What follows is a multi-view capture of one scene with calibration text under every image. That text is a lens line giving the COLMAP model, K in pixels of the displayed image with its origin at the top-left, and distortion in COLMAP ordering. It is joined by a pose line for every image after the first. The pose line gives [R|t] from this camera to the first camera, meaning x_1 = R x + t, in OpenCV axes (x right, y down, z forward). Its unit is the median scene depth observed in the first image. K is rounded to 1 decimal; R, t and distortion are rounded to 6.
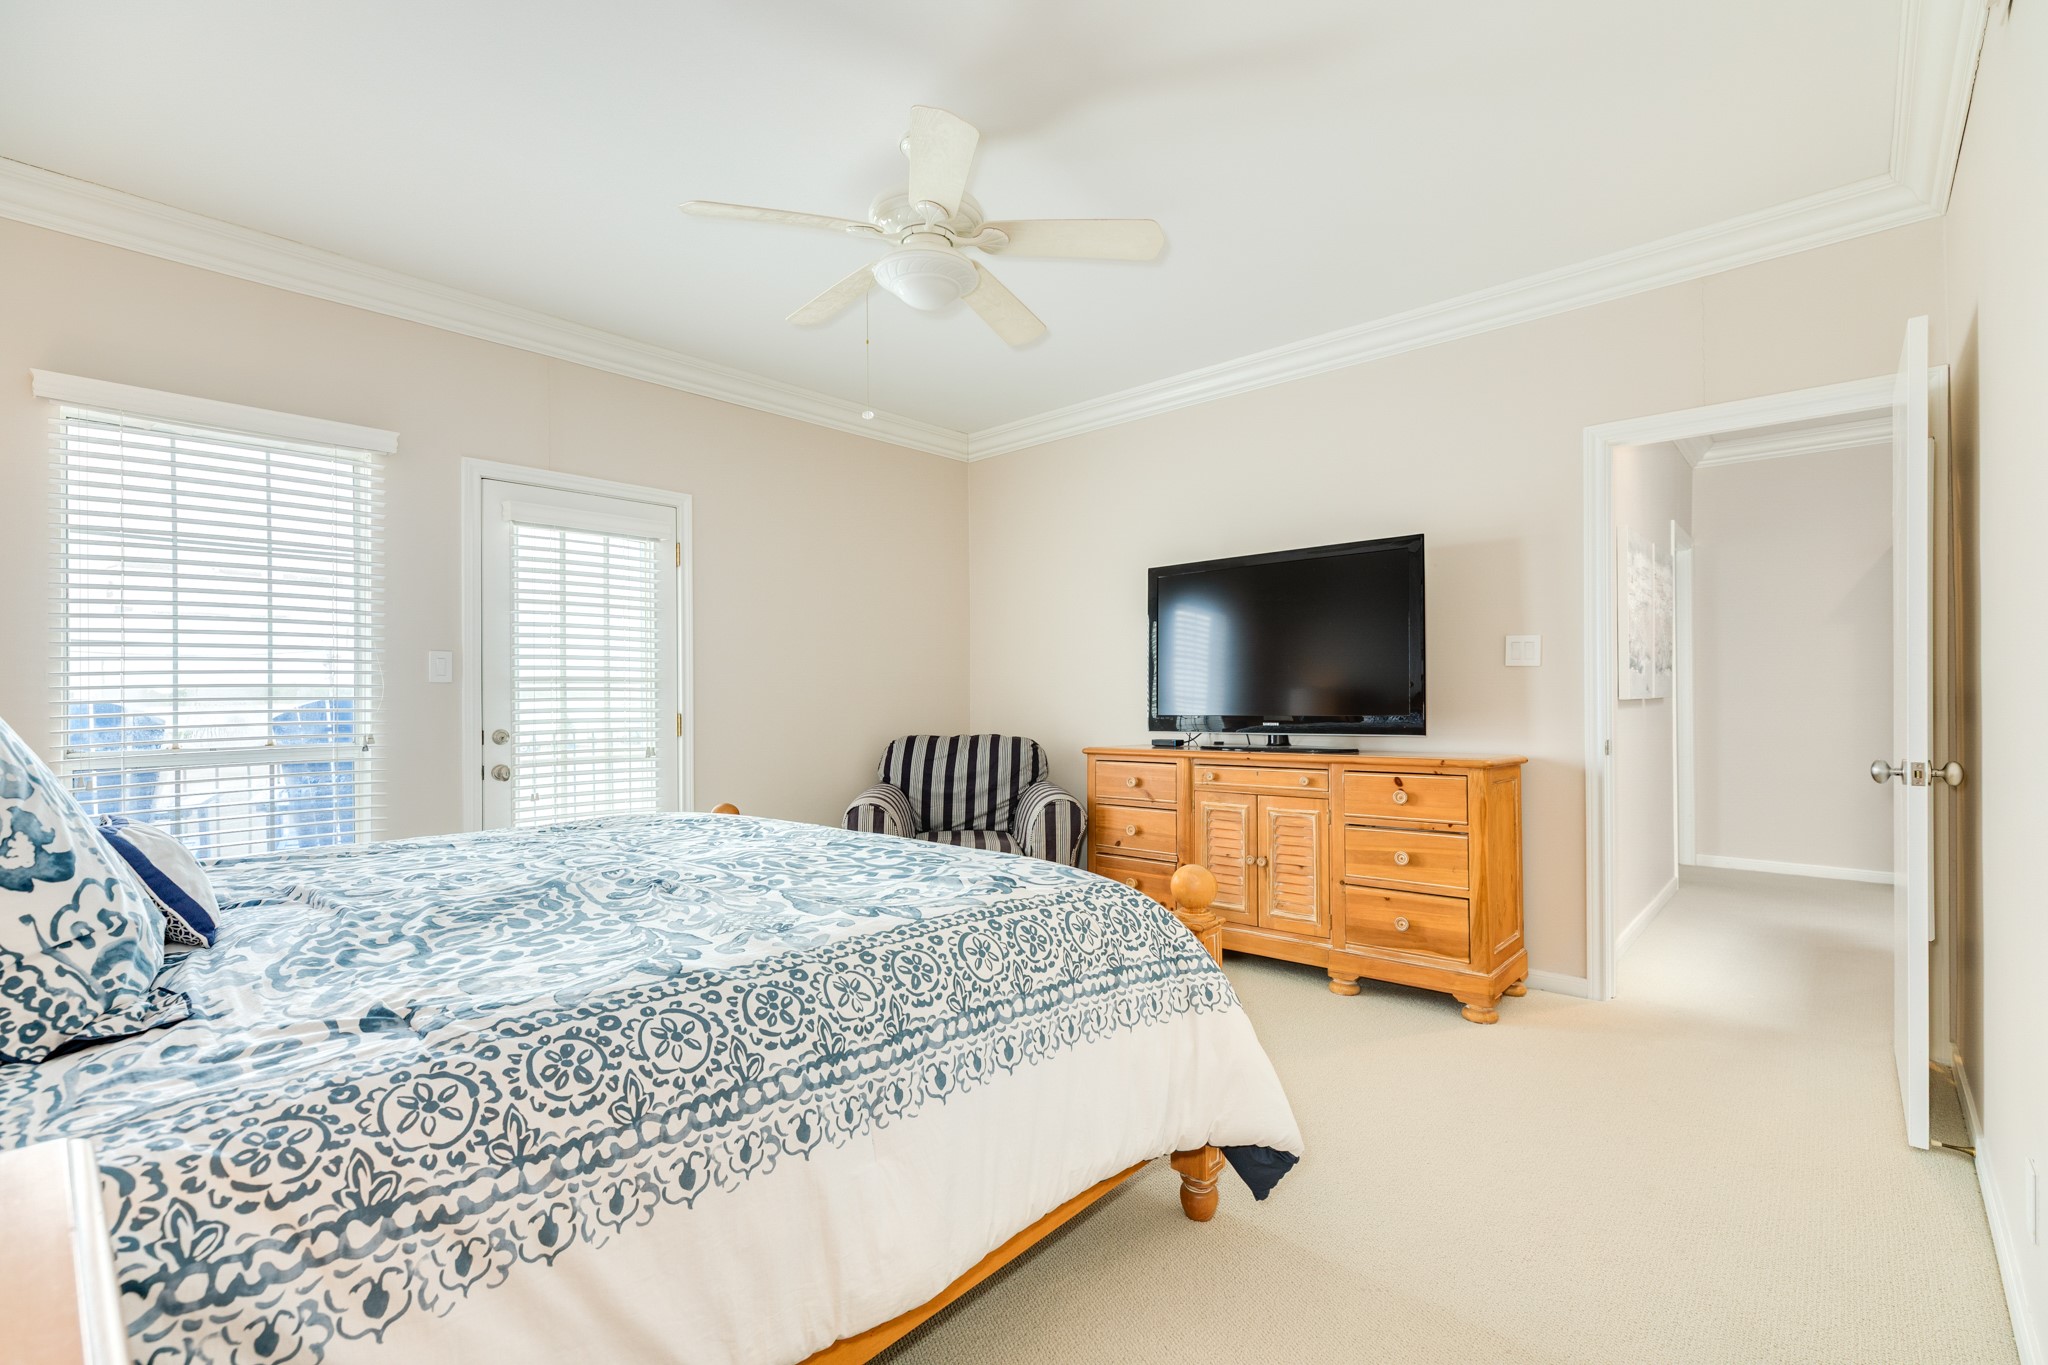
lens RADIAL K [[912.7, 0, 1032.1], [0, 912.7, 689.1], [0, 0, 1]] dist [0.017689, -0.000572]
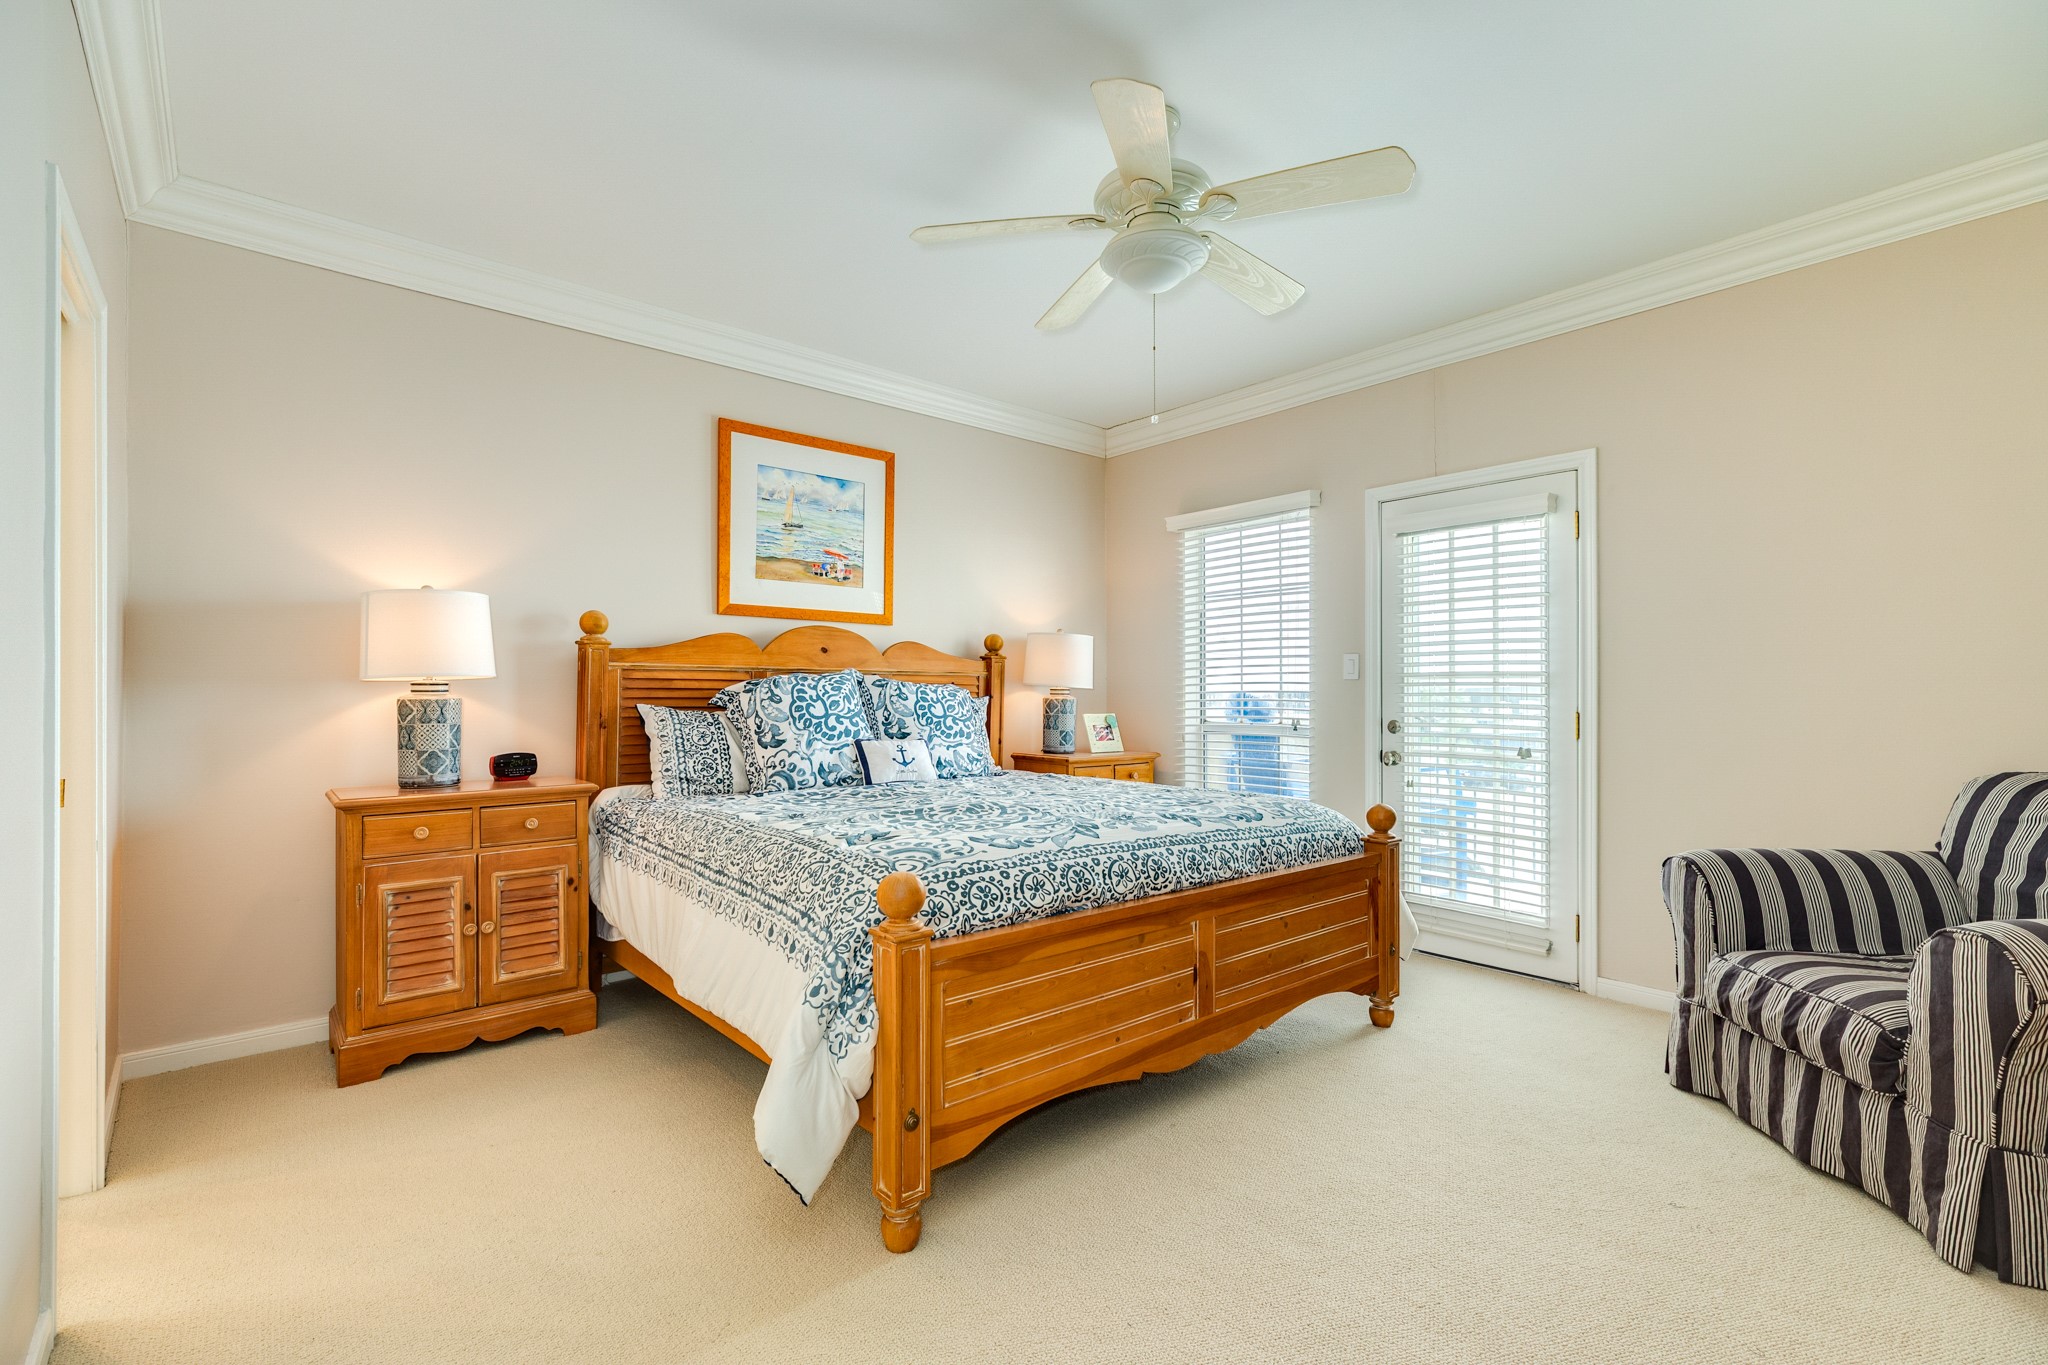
lens RADIAL K [[912.7, 0, 1018.1], [0, 912.7, 686.2], [0, 0, 1]] dist [0.017689, -0.000572]
pose [[-0.125786, -0.001375, -0.992056, 0.604148], [0.004234, 0.999989, -0.001923, 0.002382], [0.992048, -0.004442, -0.125779, 0.682972]]
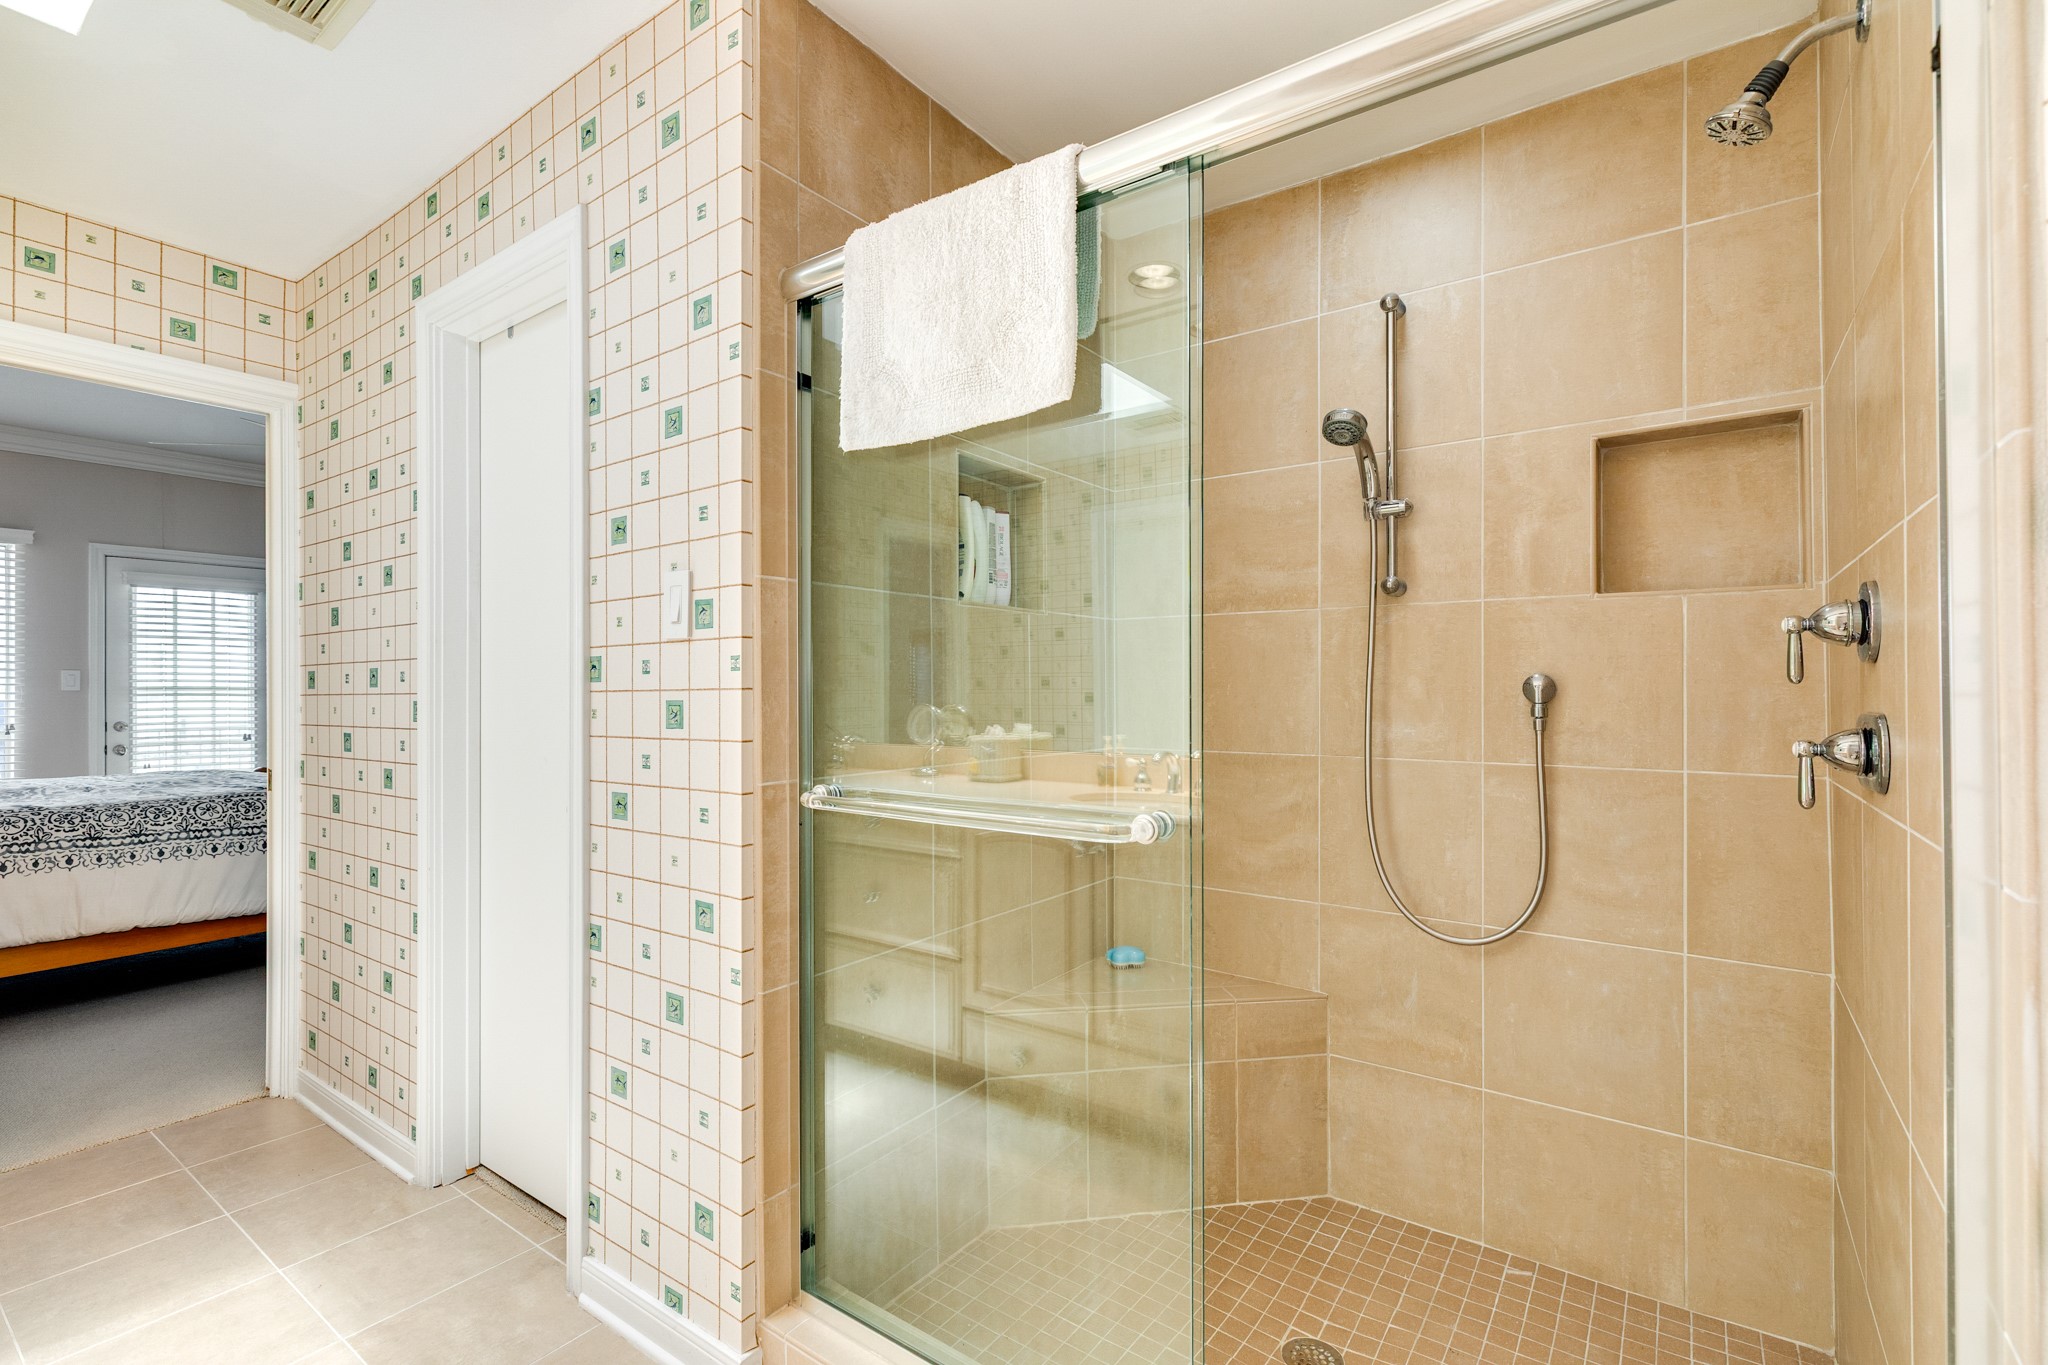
lens RADIAL K [[912.7, 0, 1010.0], [0, 912.7, 688.6], [0, 0, 1]] dist [0.017689, -0.000572]
pose [[0.996332, 0.003675, 0.085494, 0.761402], [-0.003374, 0.999988, -0.003668, -0.009675], [-0.085507, 0.003366, 0.996332, -0.659436]]
